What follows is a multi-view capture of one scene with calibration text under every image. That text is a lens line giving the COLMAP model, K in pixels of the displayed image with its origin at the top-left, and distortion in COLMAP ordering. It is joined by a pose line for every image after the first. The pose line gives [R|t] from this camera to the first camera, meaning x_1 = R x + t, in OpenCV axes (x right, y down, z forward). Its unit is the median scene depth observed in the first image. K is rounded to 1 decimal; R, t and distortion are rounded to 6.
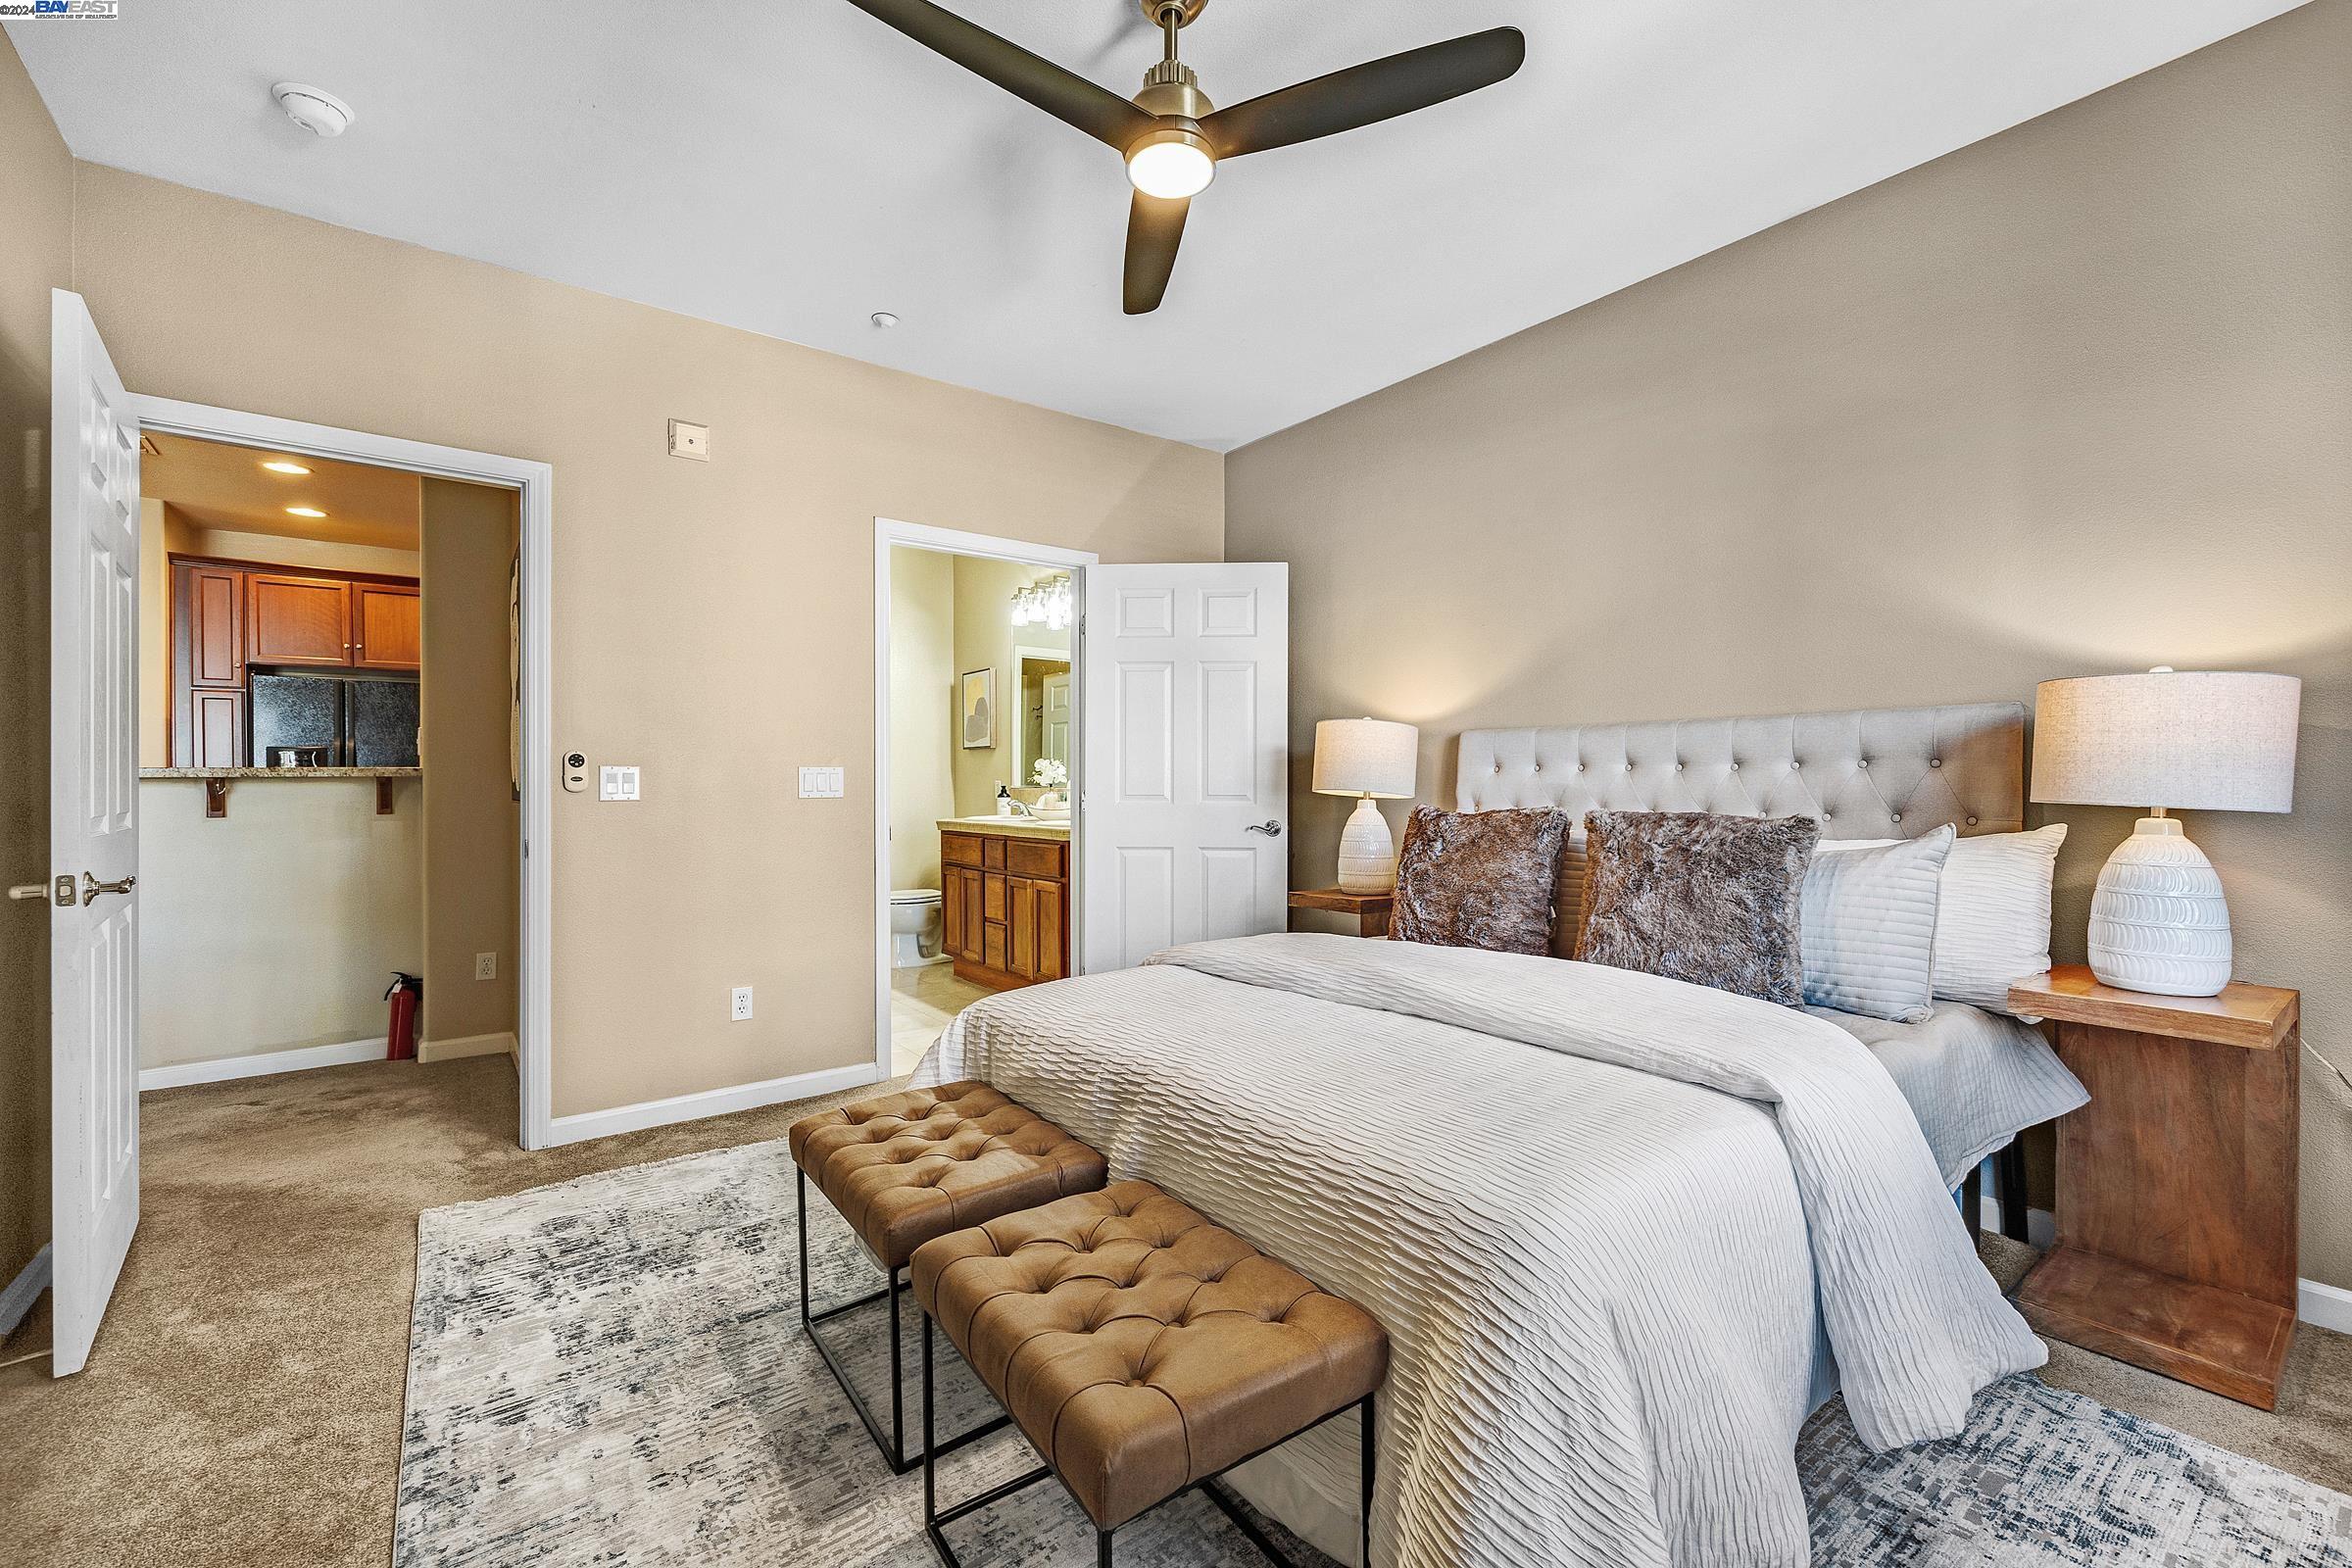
lens RADIAL K [[977.1, 0, 1176.0], [0, 977.1, 784.0], [0, 0, 1]] dist [0.013233, 0.000113]
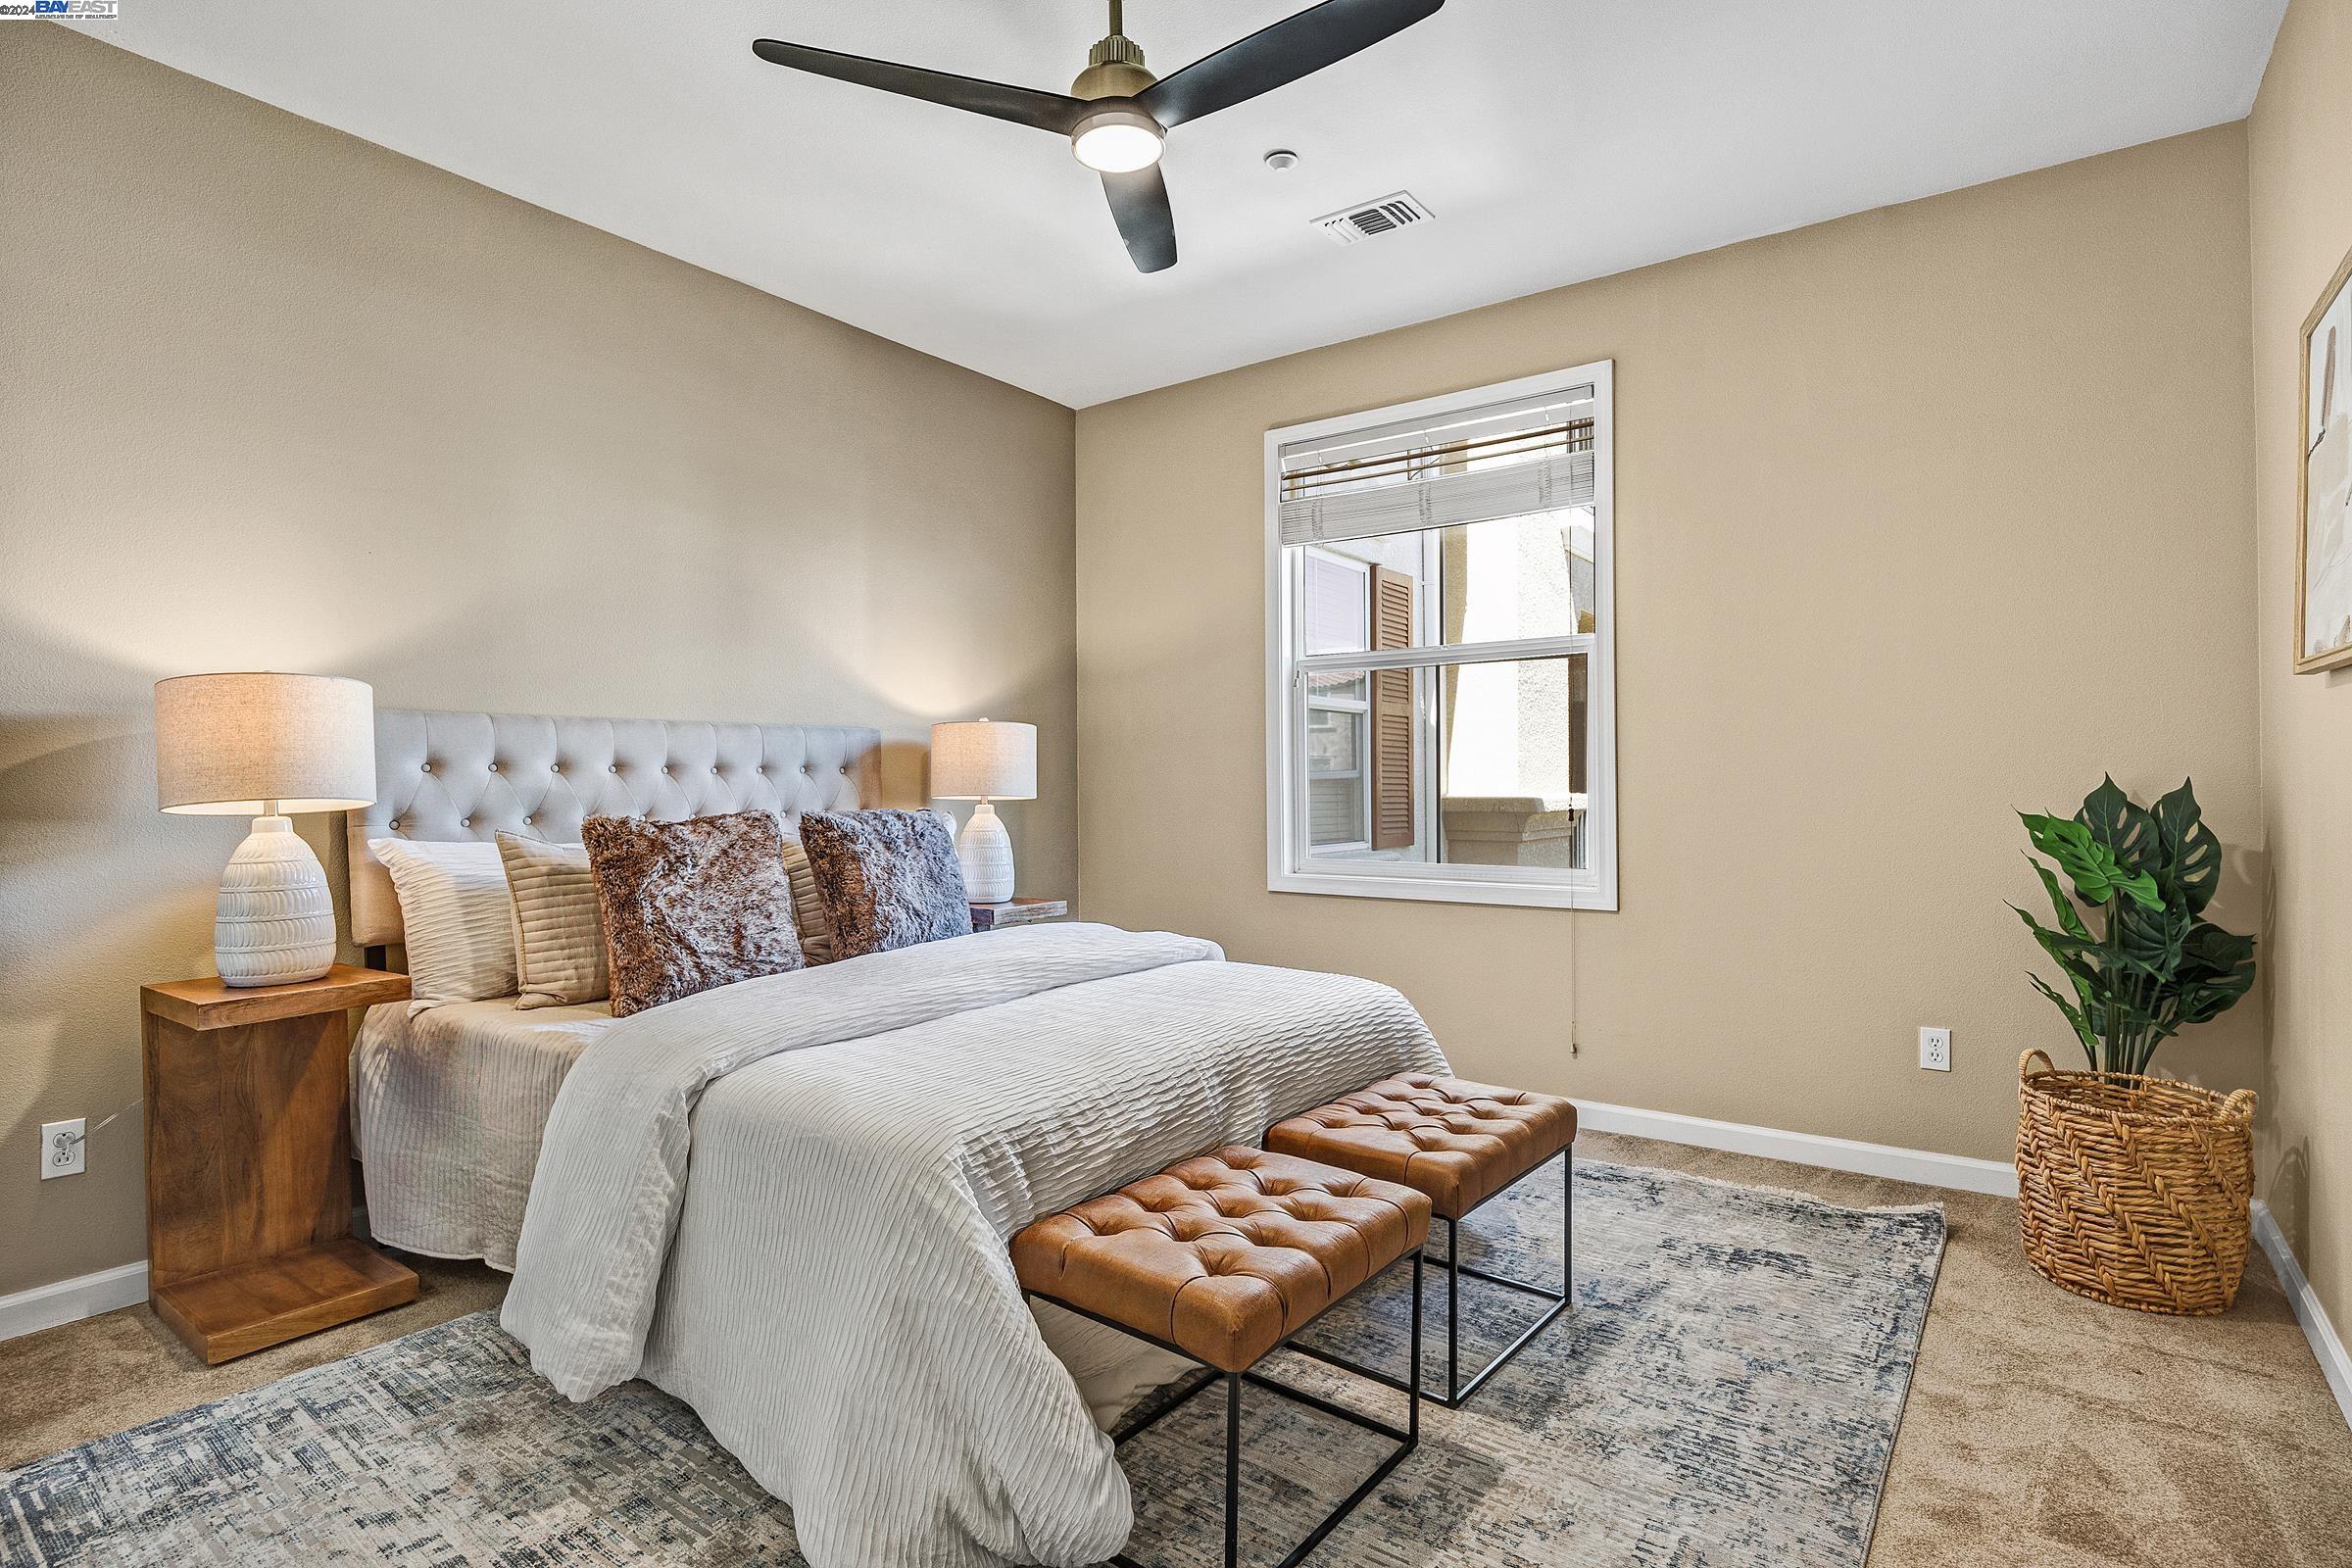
lens RADIAL K [[1186.2, 0, 1162.5], [0, 1186.2, 781.3], [0, 0, 1]] dist [-0.000707, 0.000020]
pose [[-0.284637, 0.008428, 0.958598, -1.152081], [0.008857, 0.999942, -0.006162, 0.007395], [-0.958594, 0.006736, -0.284695, 1.312818]]
